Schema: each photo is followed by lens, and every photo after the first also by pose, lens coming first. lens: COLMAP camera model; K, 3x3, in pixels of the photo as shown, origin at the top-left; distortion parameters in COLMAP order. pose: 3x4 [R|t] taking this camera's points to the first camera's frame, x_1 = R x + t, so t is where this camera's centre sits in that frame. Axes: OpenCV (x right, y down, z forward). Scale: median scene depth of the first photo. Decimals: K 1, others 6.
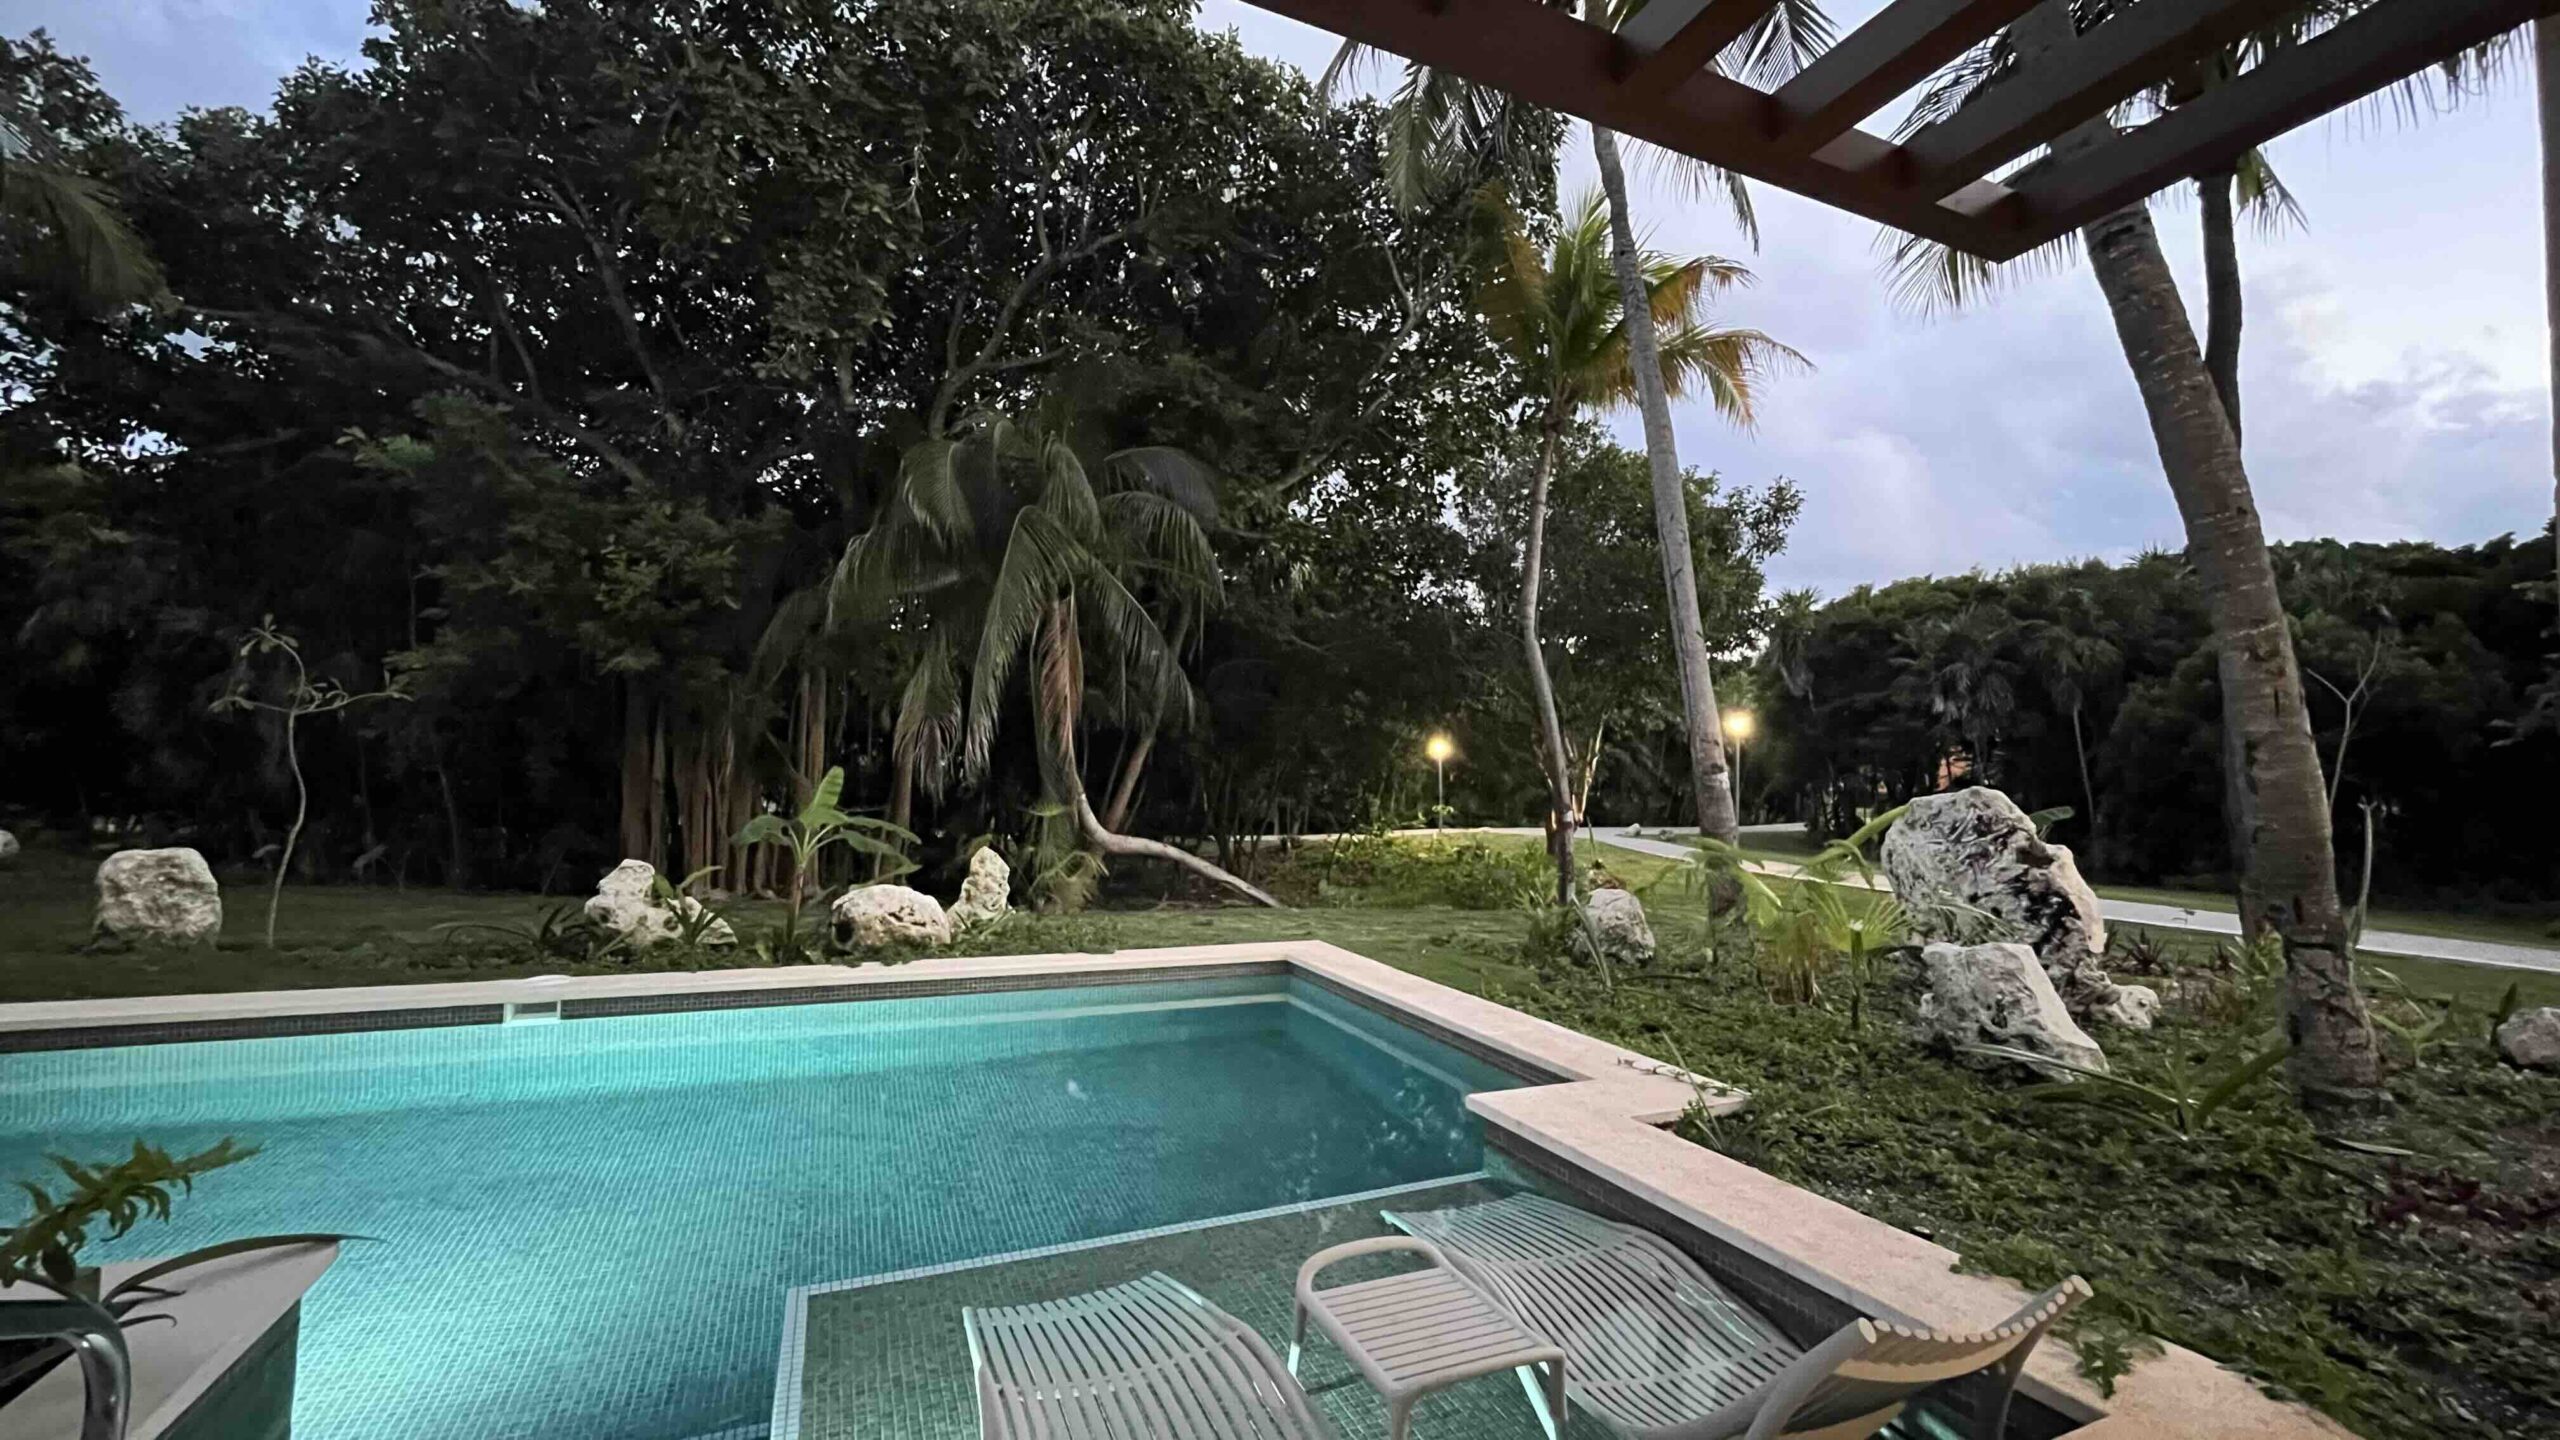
lens RADIAL K [[1032.8, 0, 1282.8], [0, 1032.8, 723.6], [0, 0, 1]] dist [-0.002178, -0.000019]
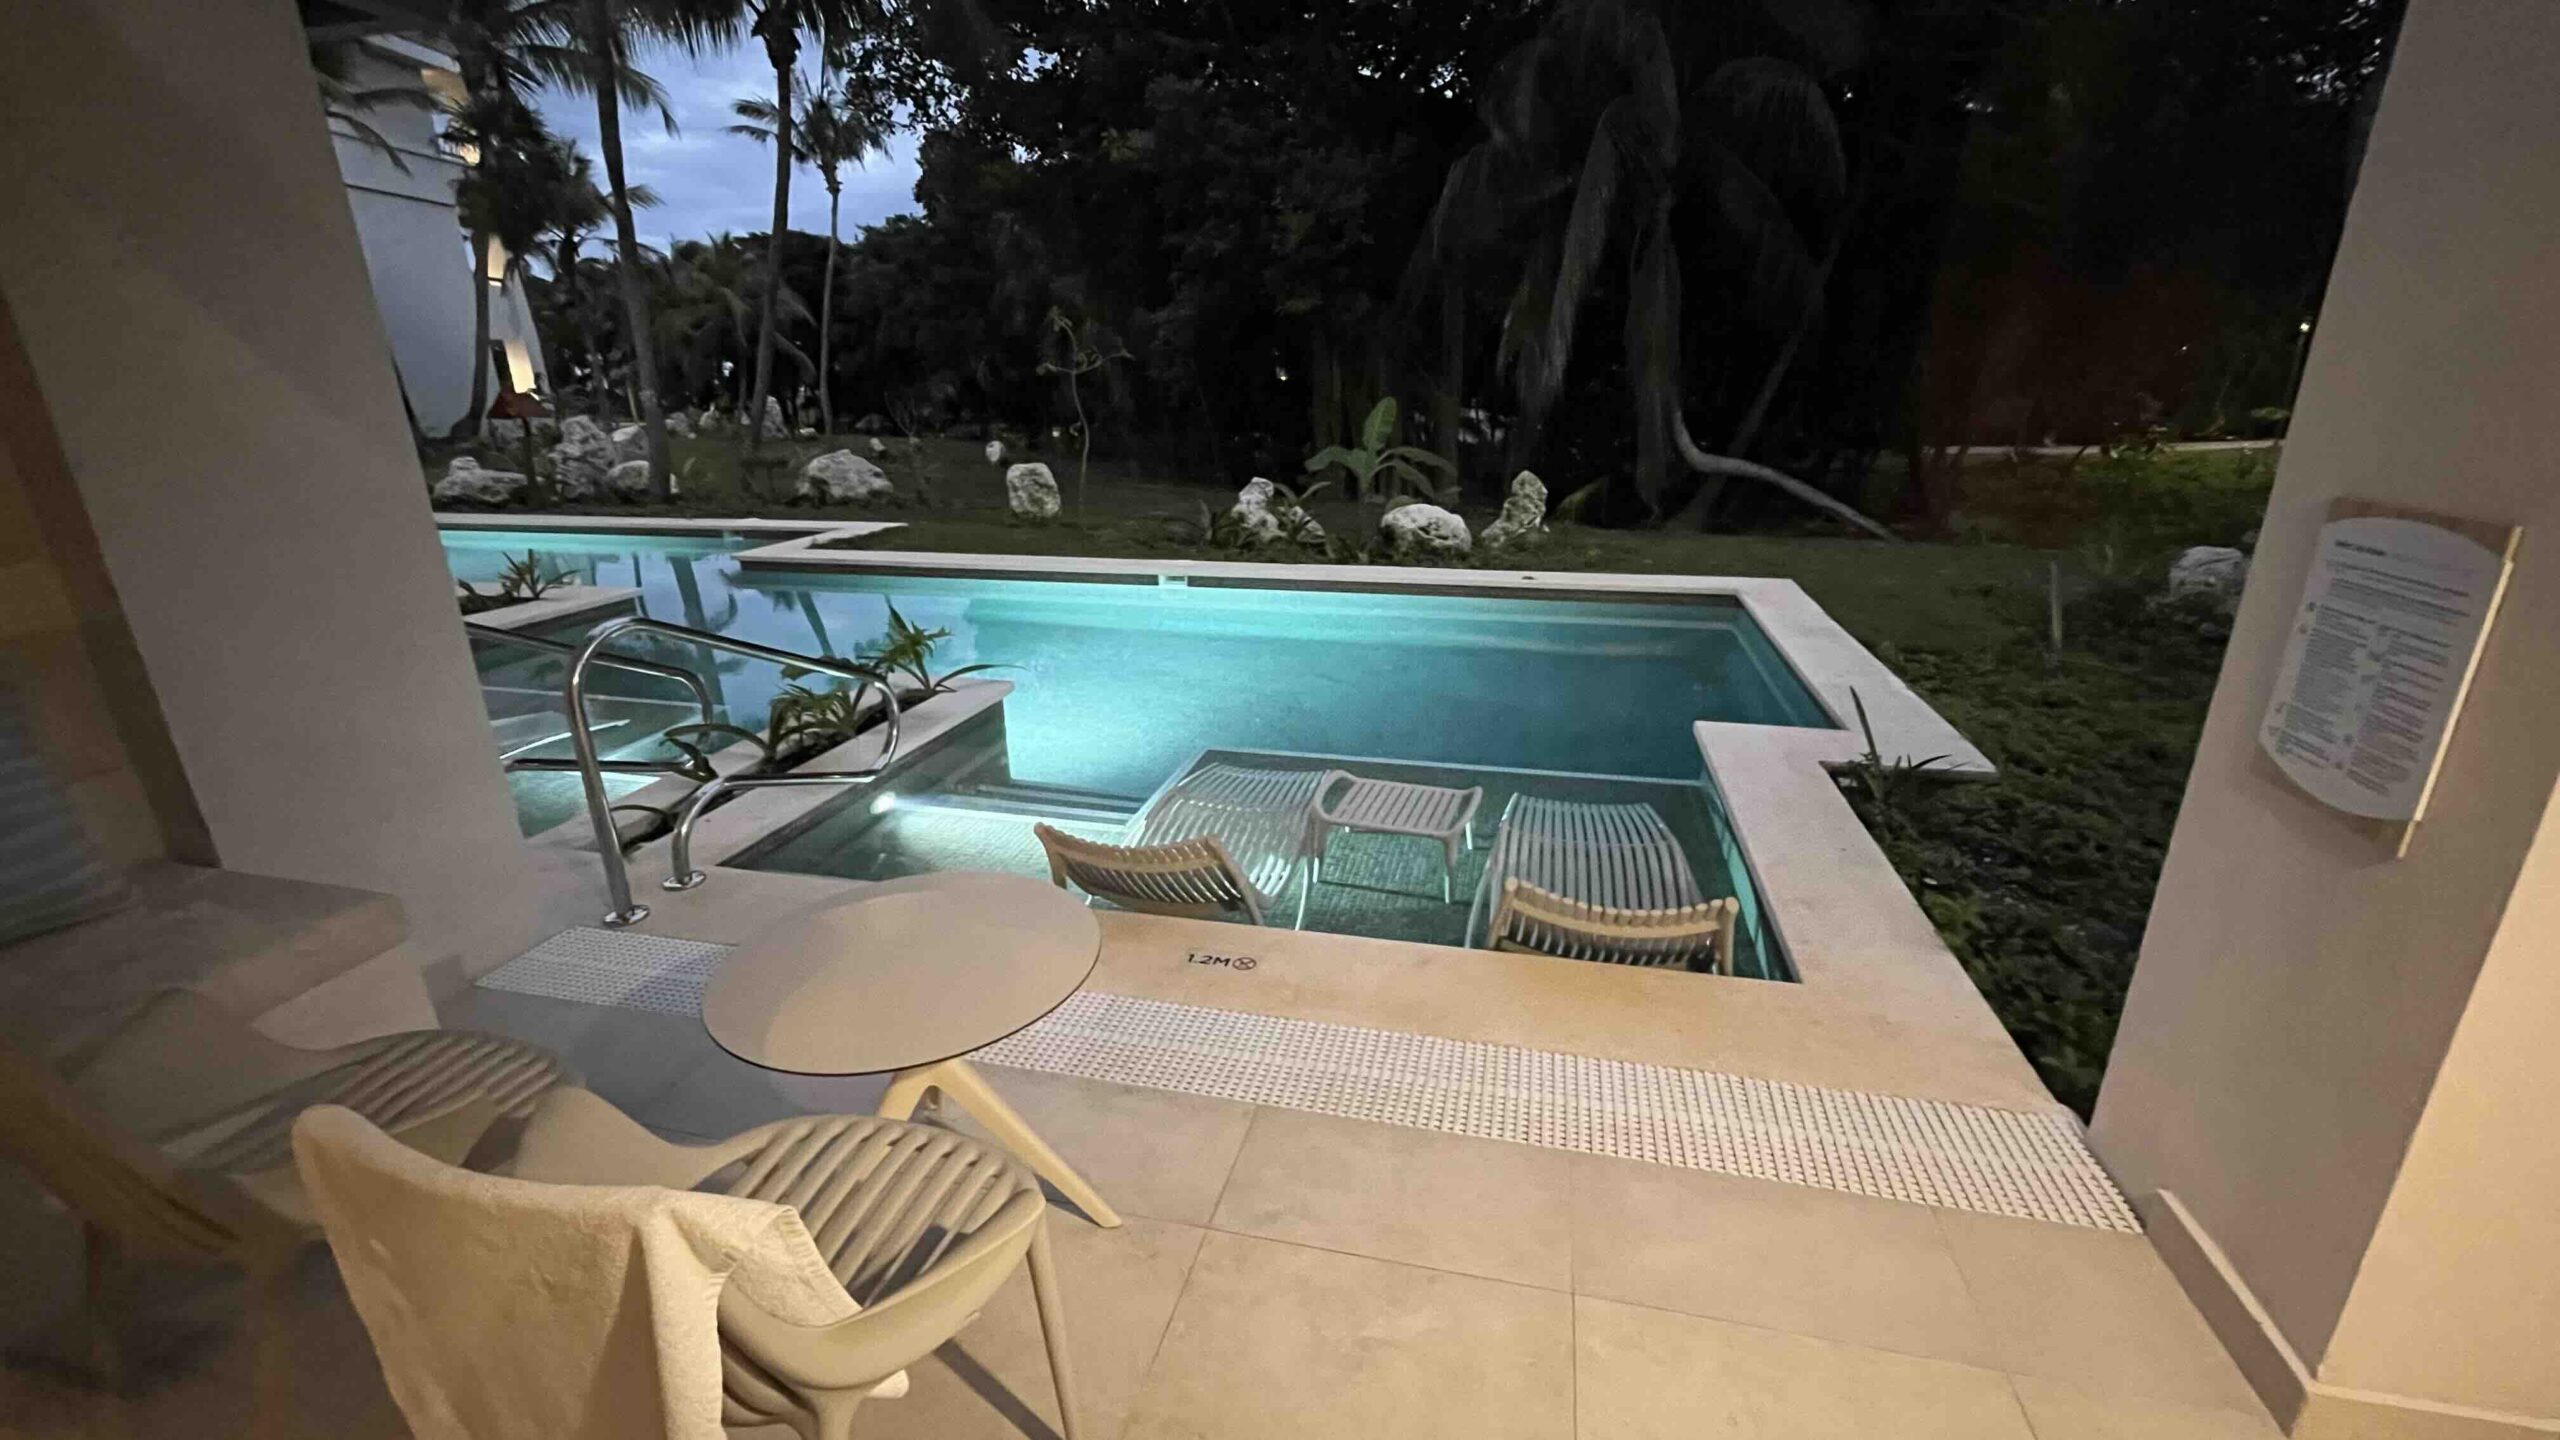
lens RADIAL K [[1032.8, 0, 1282.8], [0, 1032.8, 723.6], [0, 0, 1]] dist [-0.002178, -0.000019]
pose [[0.787742, 0.167919, -0.592676, 0.252595], [0.062655, 0.935299, 0.348268, -0.035162], [0.612810, -0.311480, 0.726253, -0.064852]]
